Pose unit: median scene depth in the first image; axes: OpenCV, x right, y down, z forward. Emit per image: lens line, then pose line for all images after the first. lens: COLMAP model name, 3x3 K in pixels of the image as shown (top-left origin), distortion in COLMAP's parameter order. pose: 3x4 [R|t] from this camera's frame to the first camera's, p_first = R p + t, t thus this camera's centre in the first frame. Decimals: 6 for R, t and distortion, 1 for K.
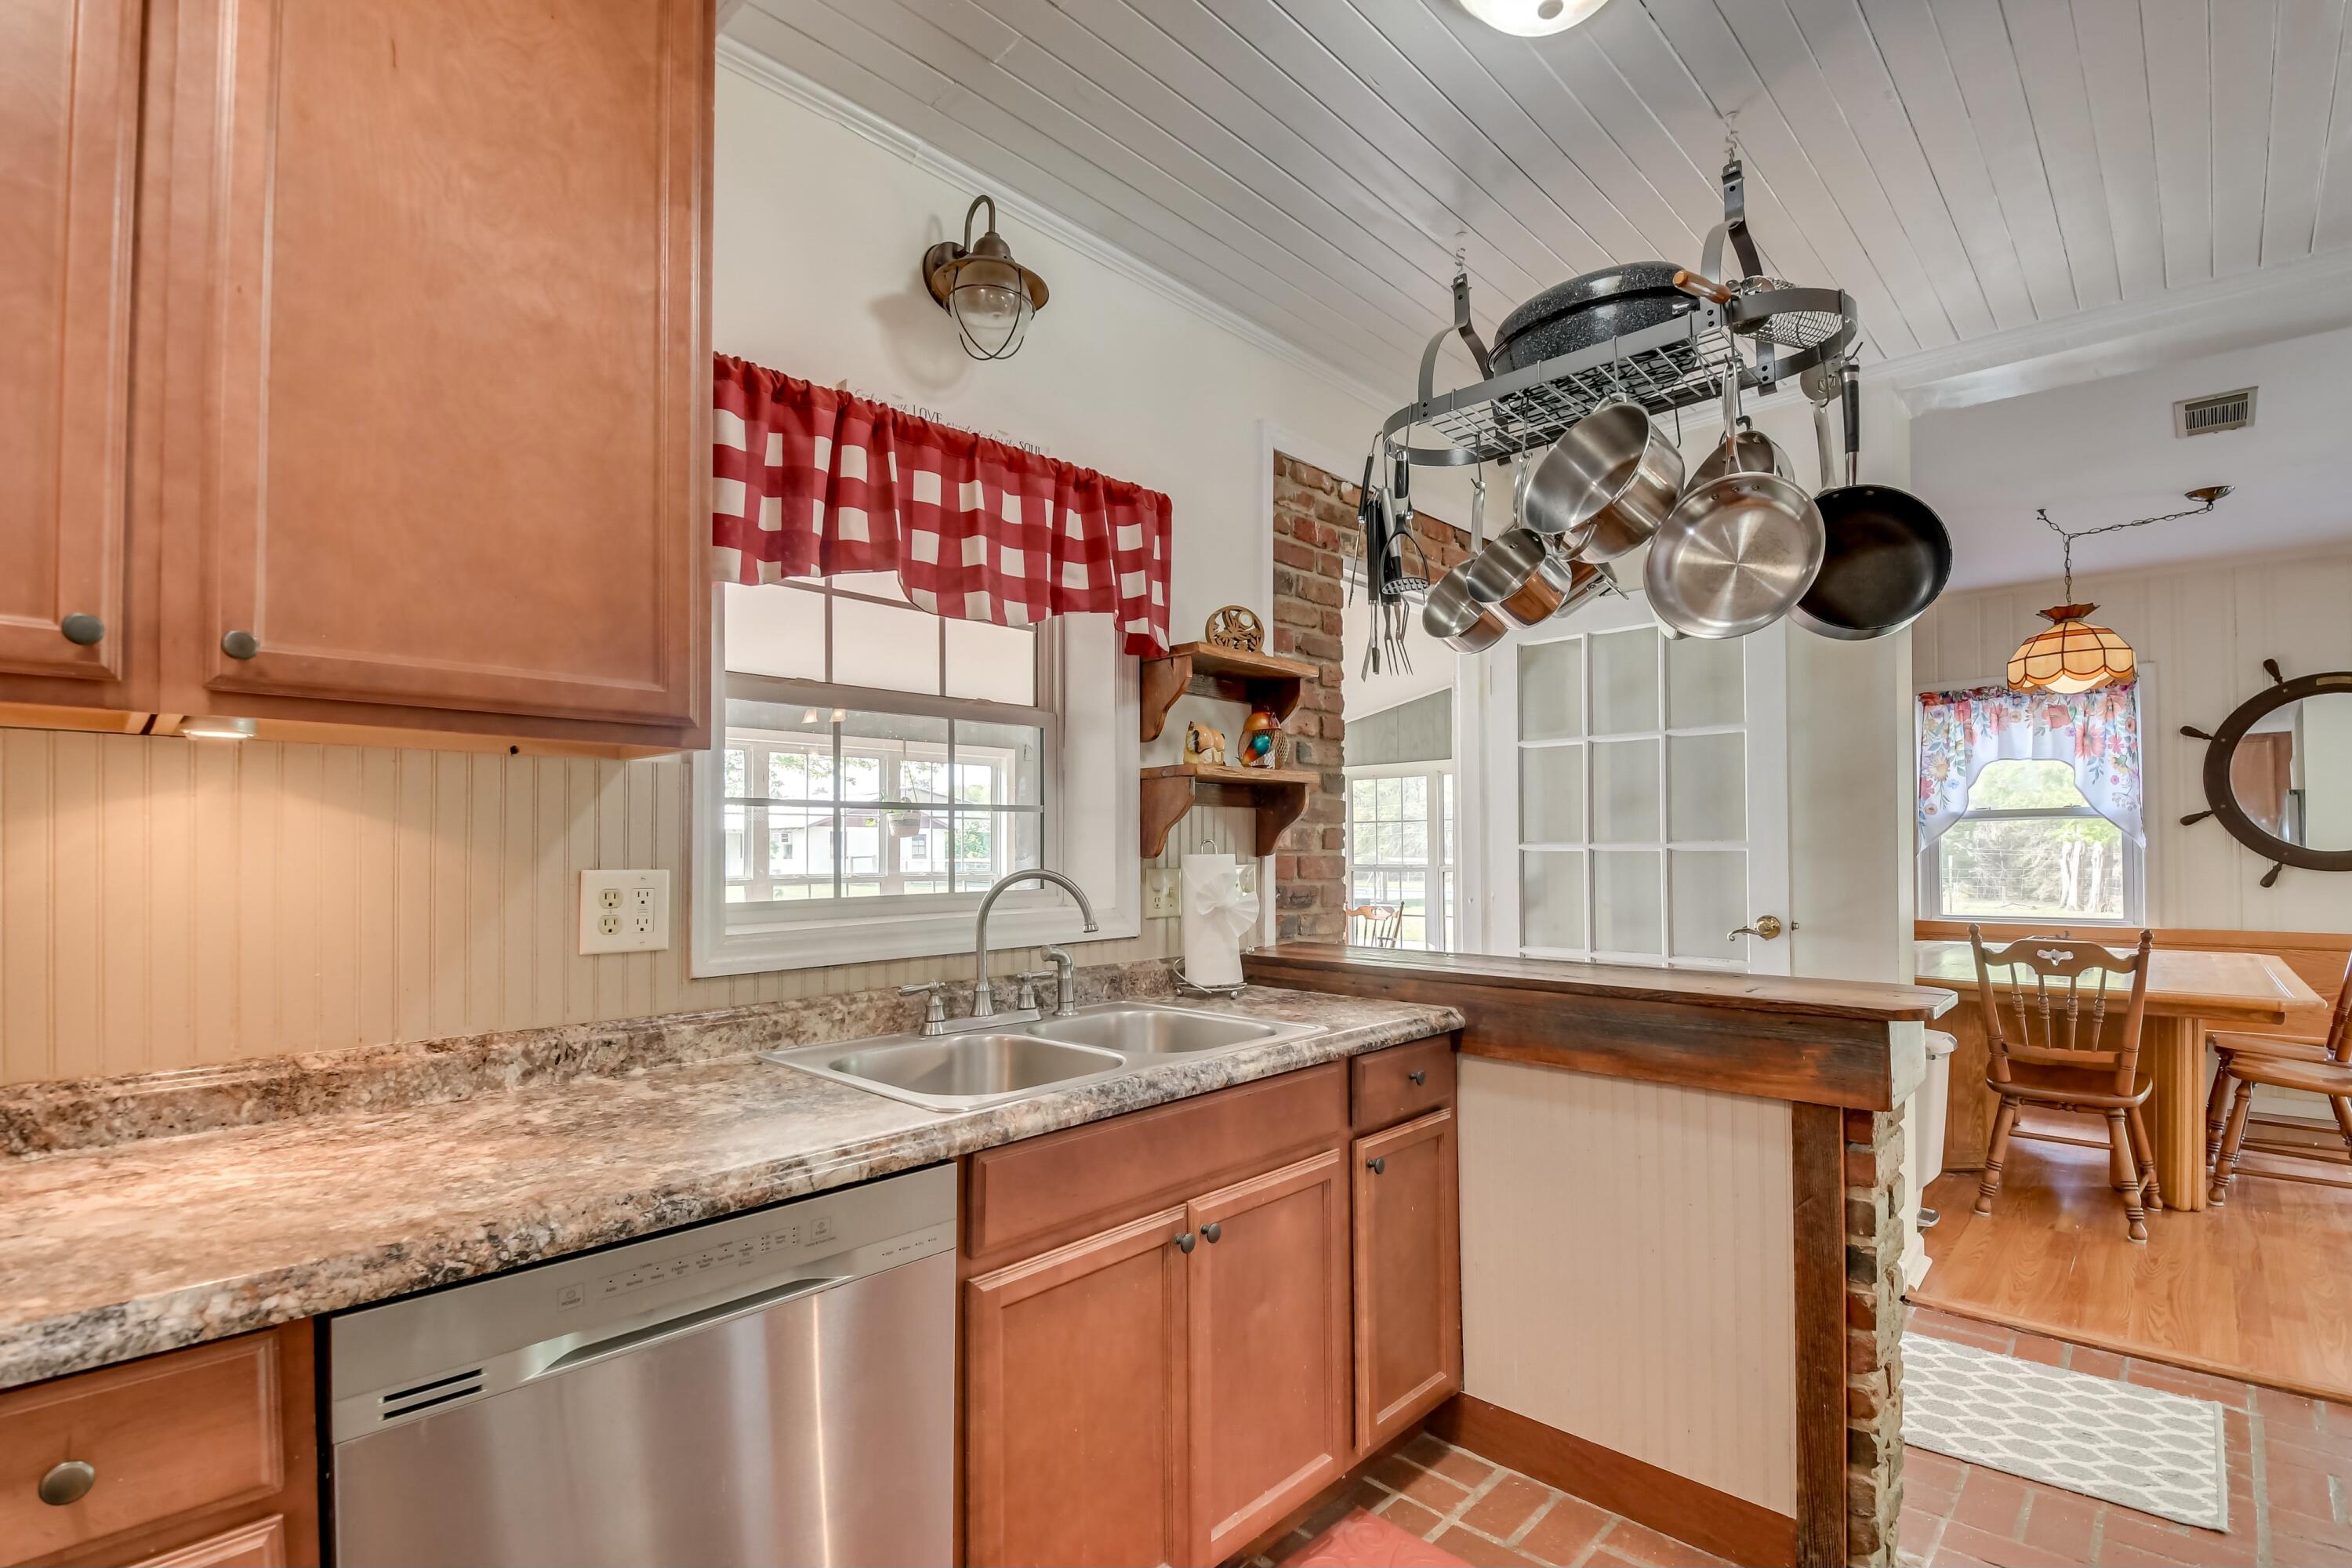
lens RADIAL K [[1051.4, 0, 1154.7], [0, 1051.4, 832.6], [0, 0, 1]] dist [-0.026840, -0.001151]
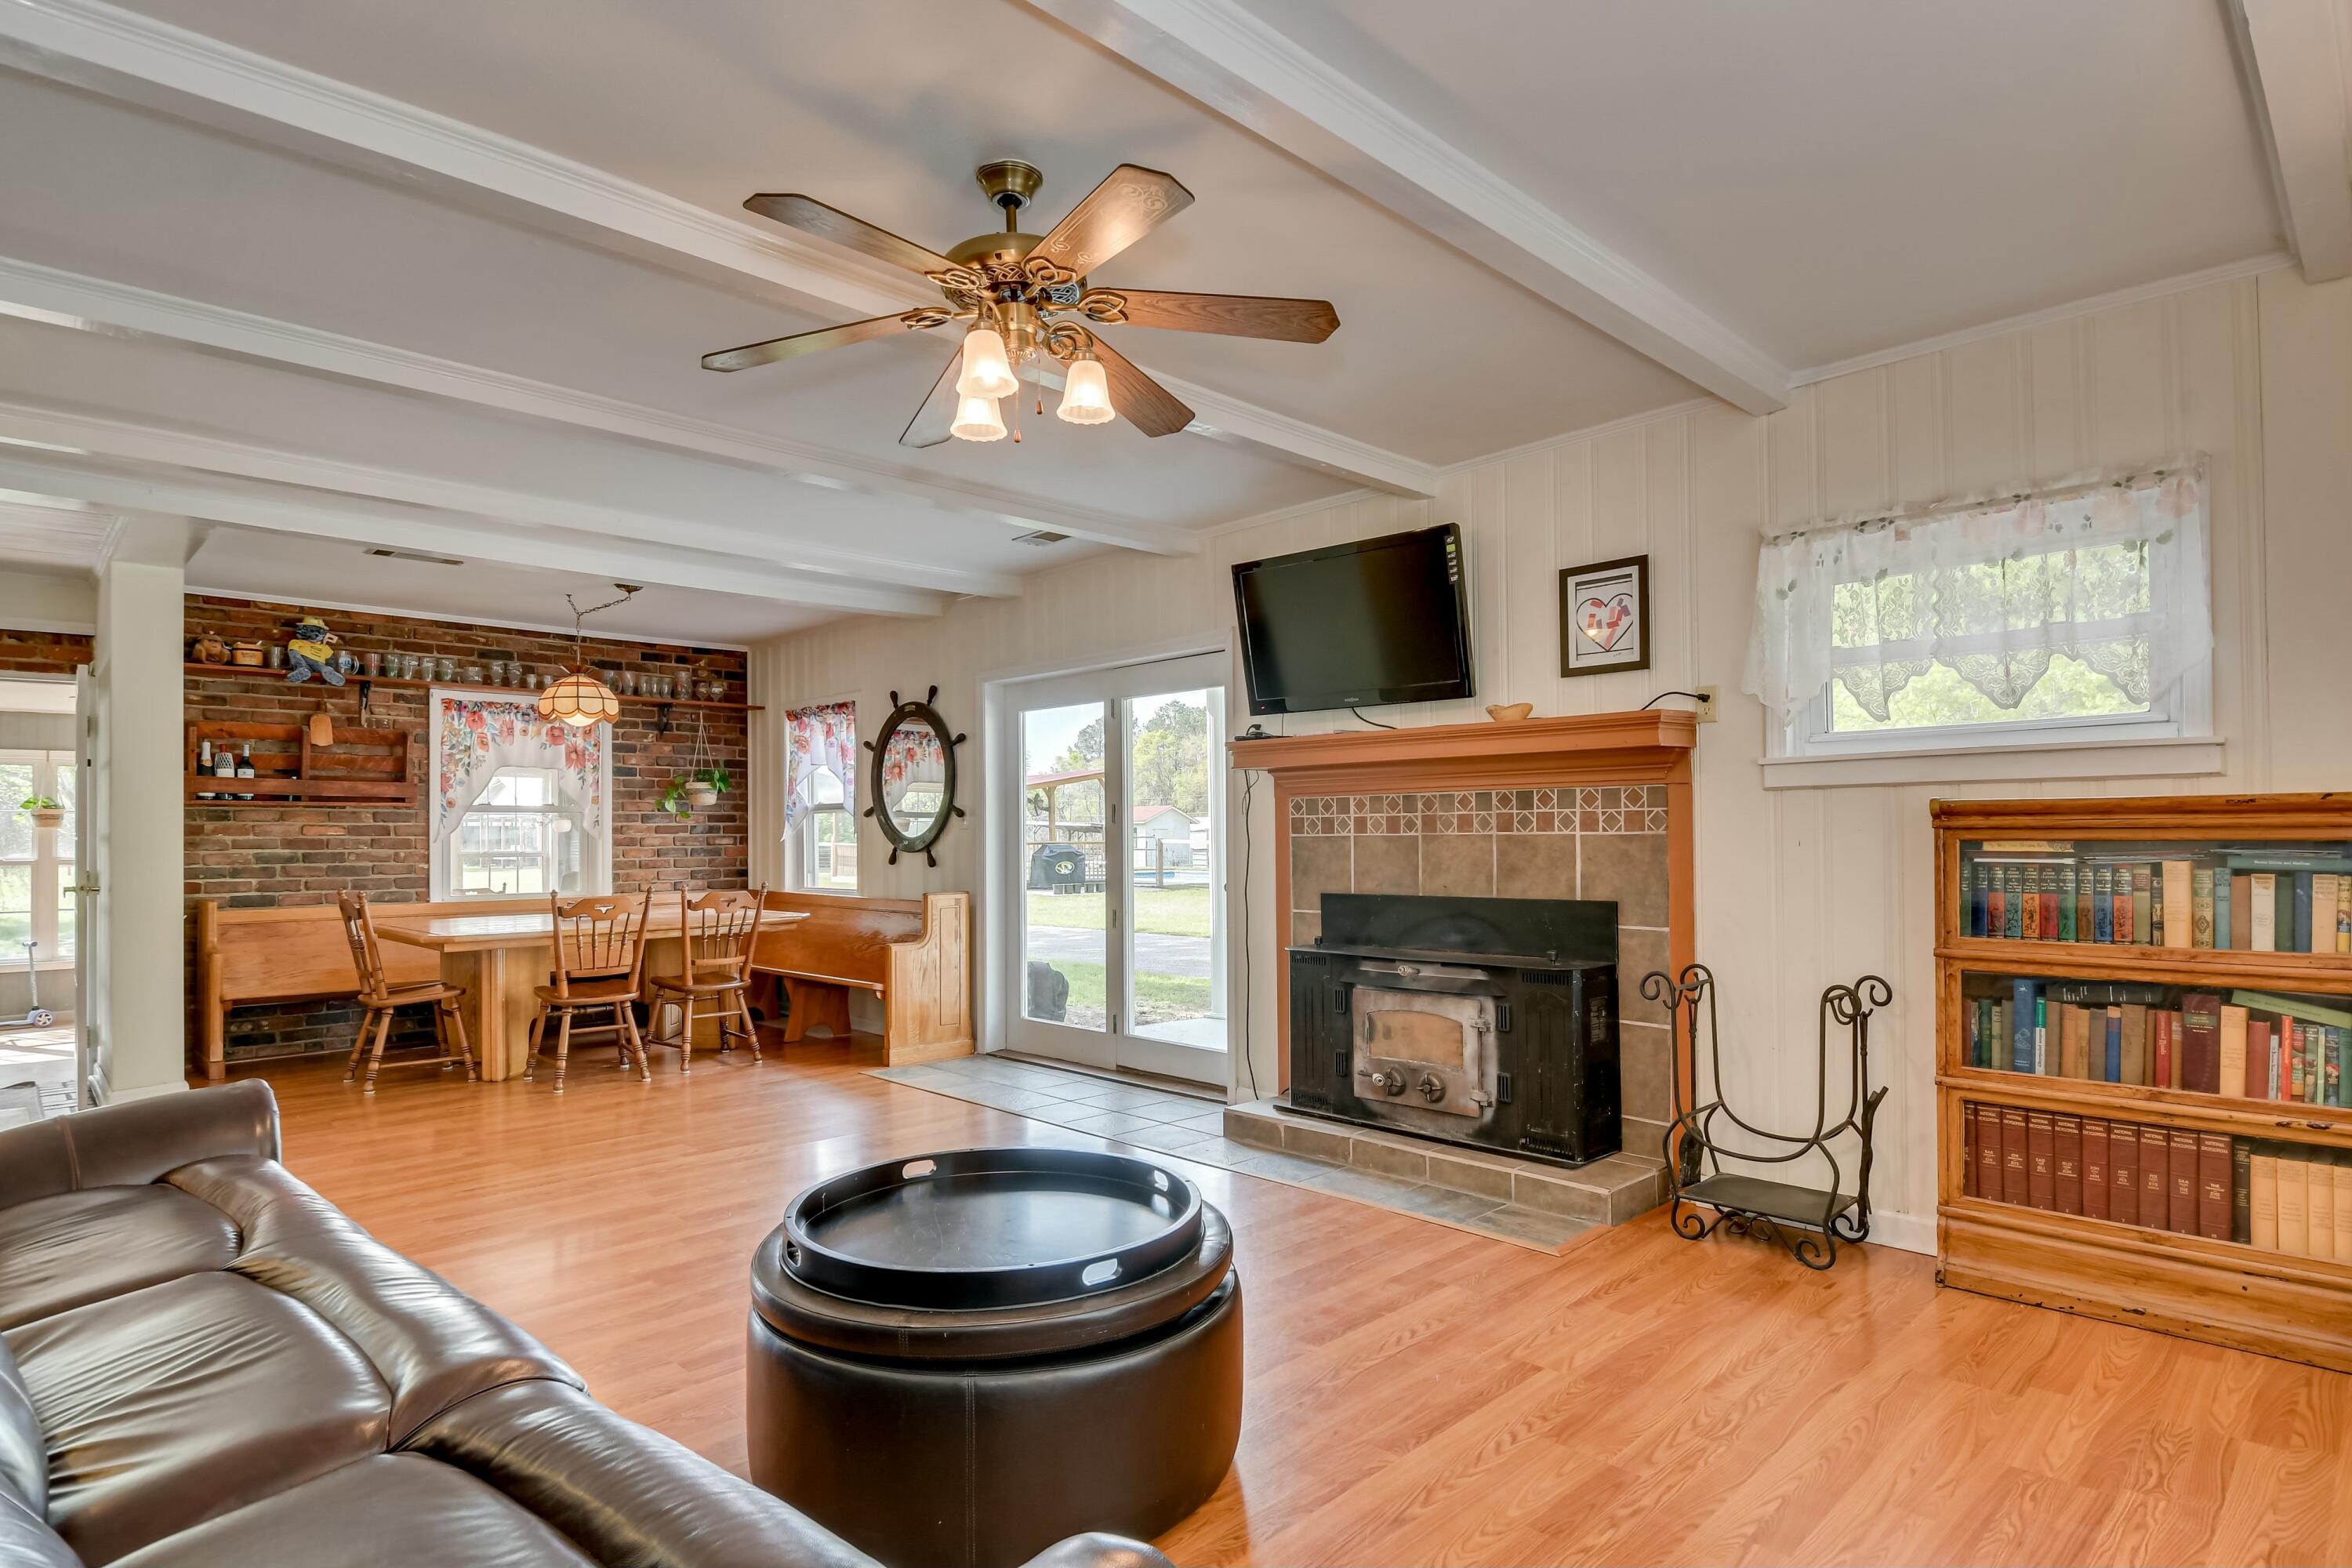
lens RADIAL K [[1256.2, 0, 1051.4], [0, 1256.2, 815.4], [0, 0, 1]] dist [0.001942, -0.000878]
pose [[0.997525, -0.003235, -0.070242, 2.526730], [0.003585, 0.999982, 0.004861, -0.030371], [0.070225, -0.005101, 0.997518, -1.087012]]
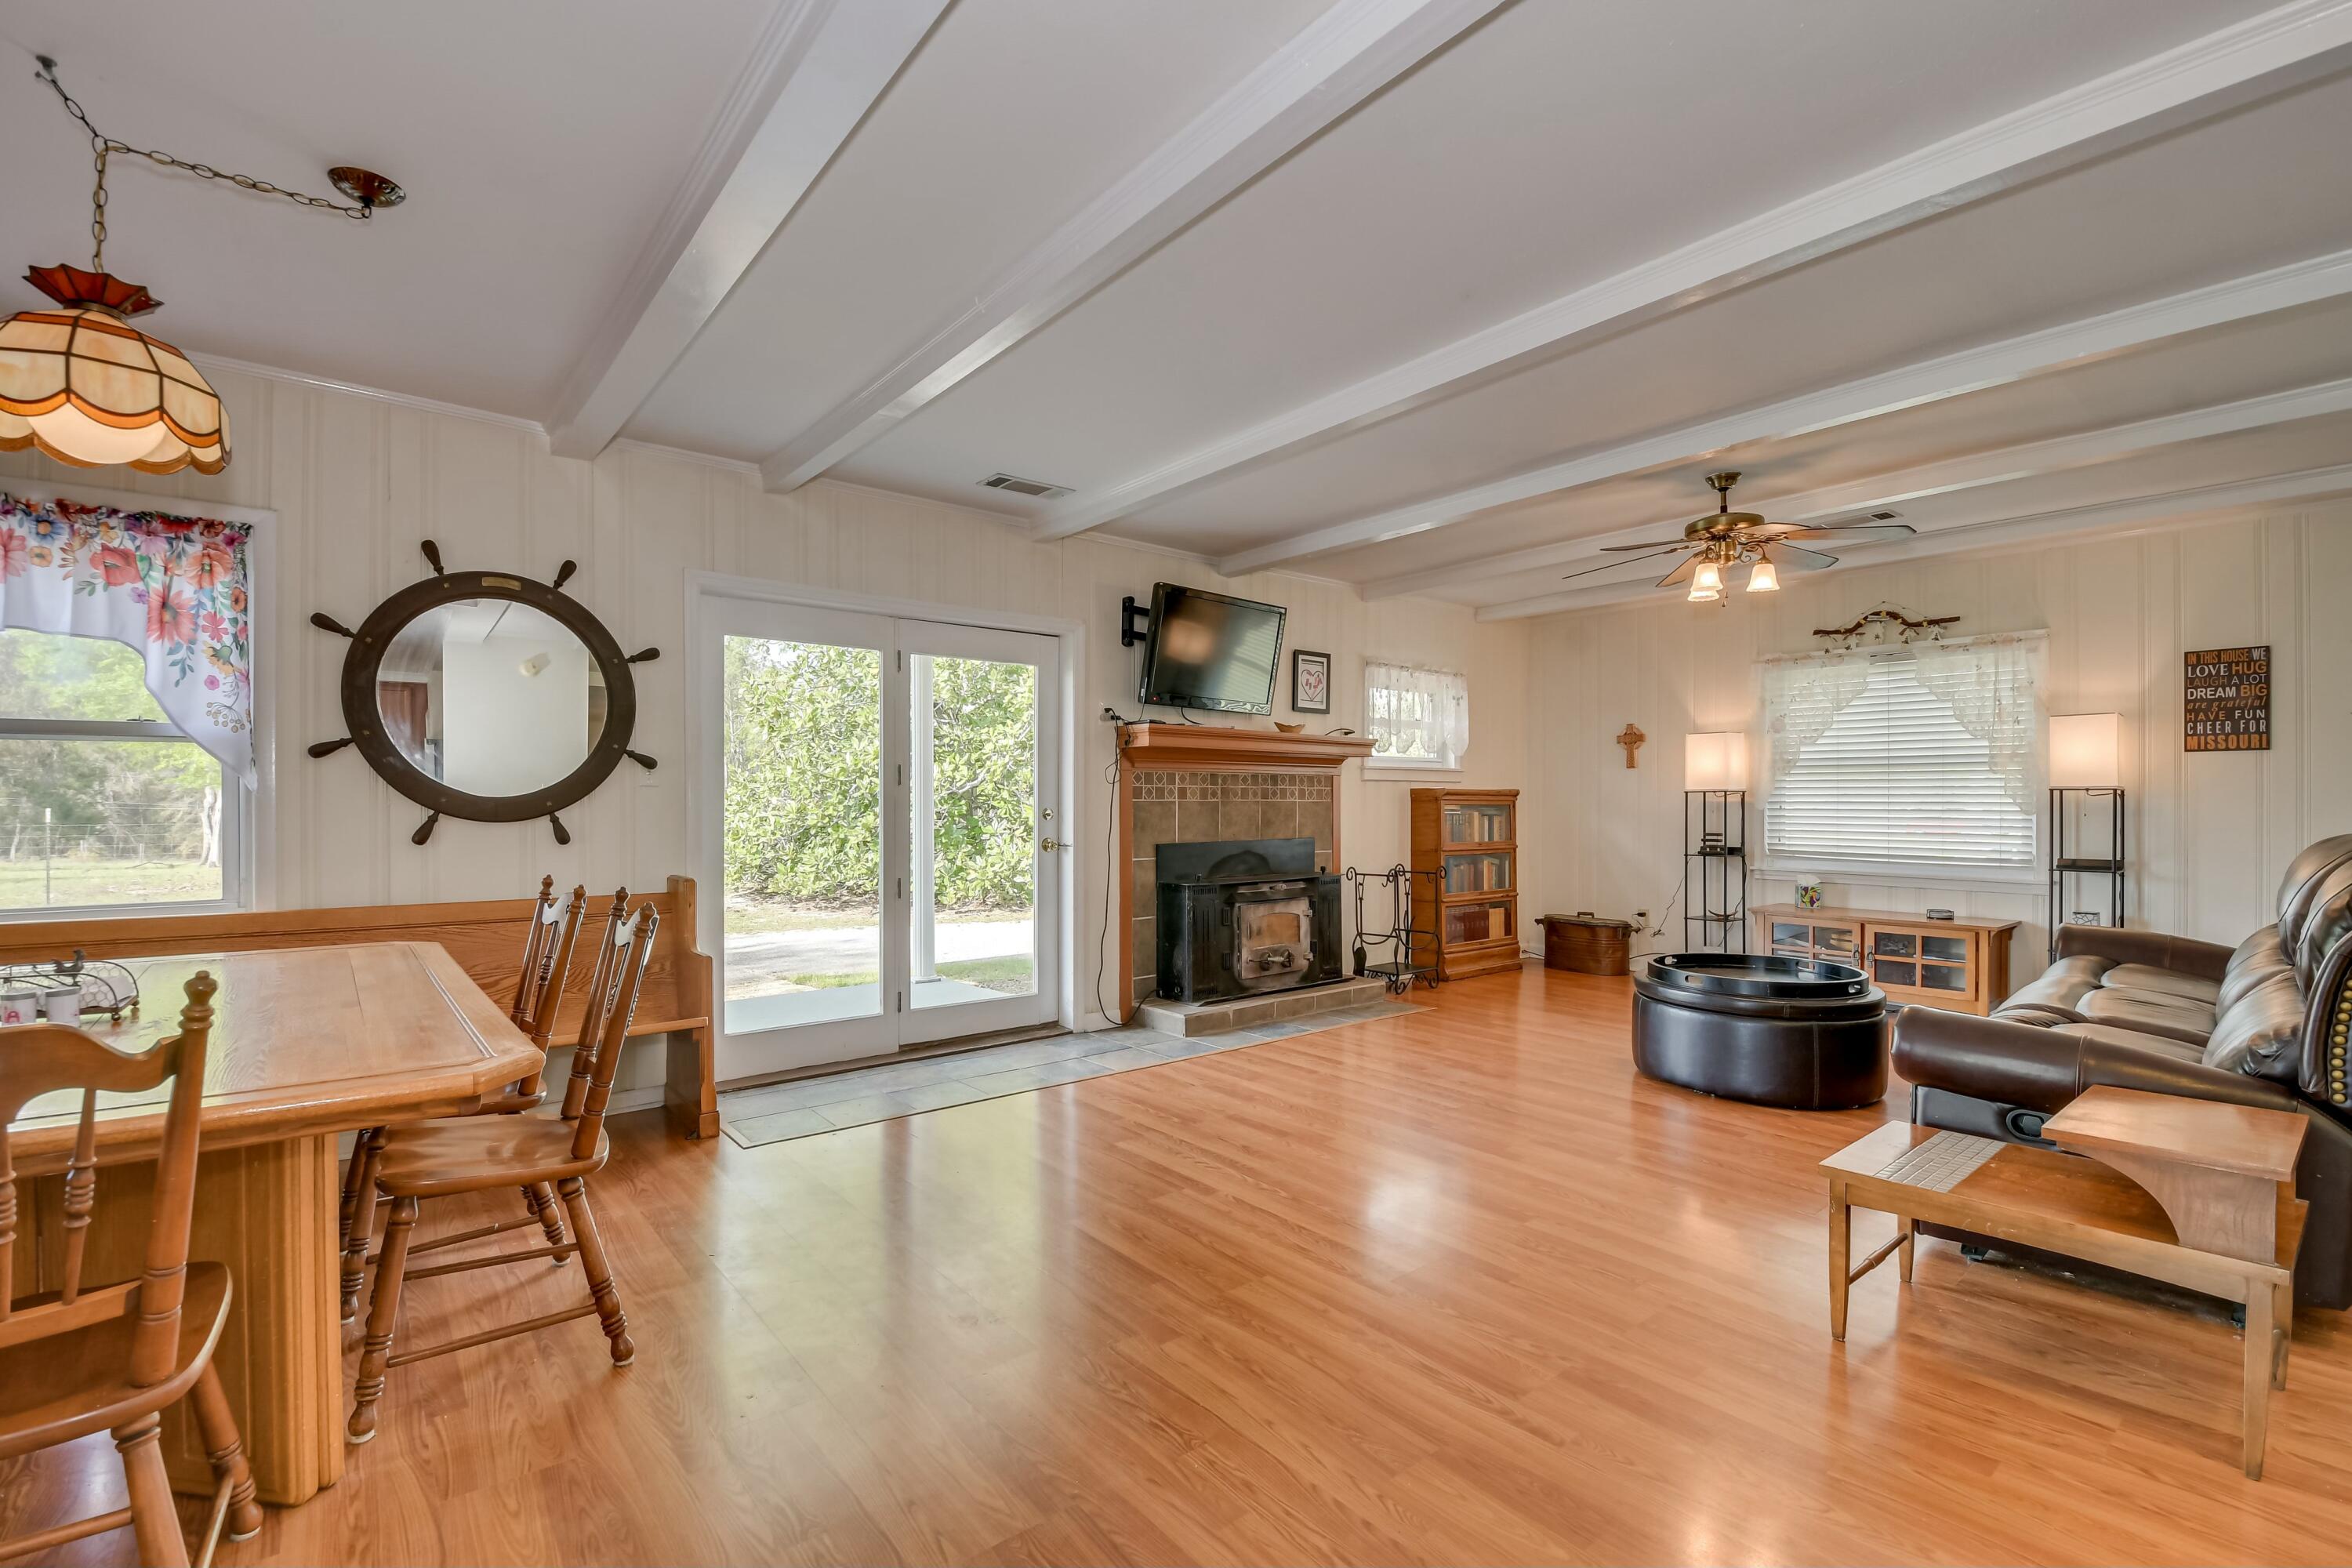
lens RADIAL K [[1051.4, 0, 1234.9], [0, 1051.4, 810.9], [0, 0, 1]] dist [-0.026840, -0.001151]
pose [[0.056197, -0.002165, 0.998417, 0.647320], [-0.023218, 0.999724, 0.003474, 0.022741], [-0.998150, -0.023377, 0.056131, 0.626650]]
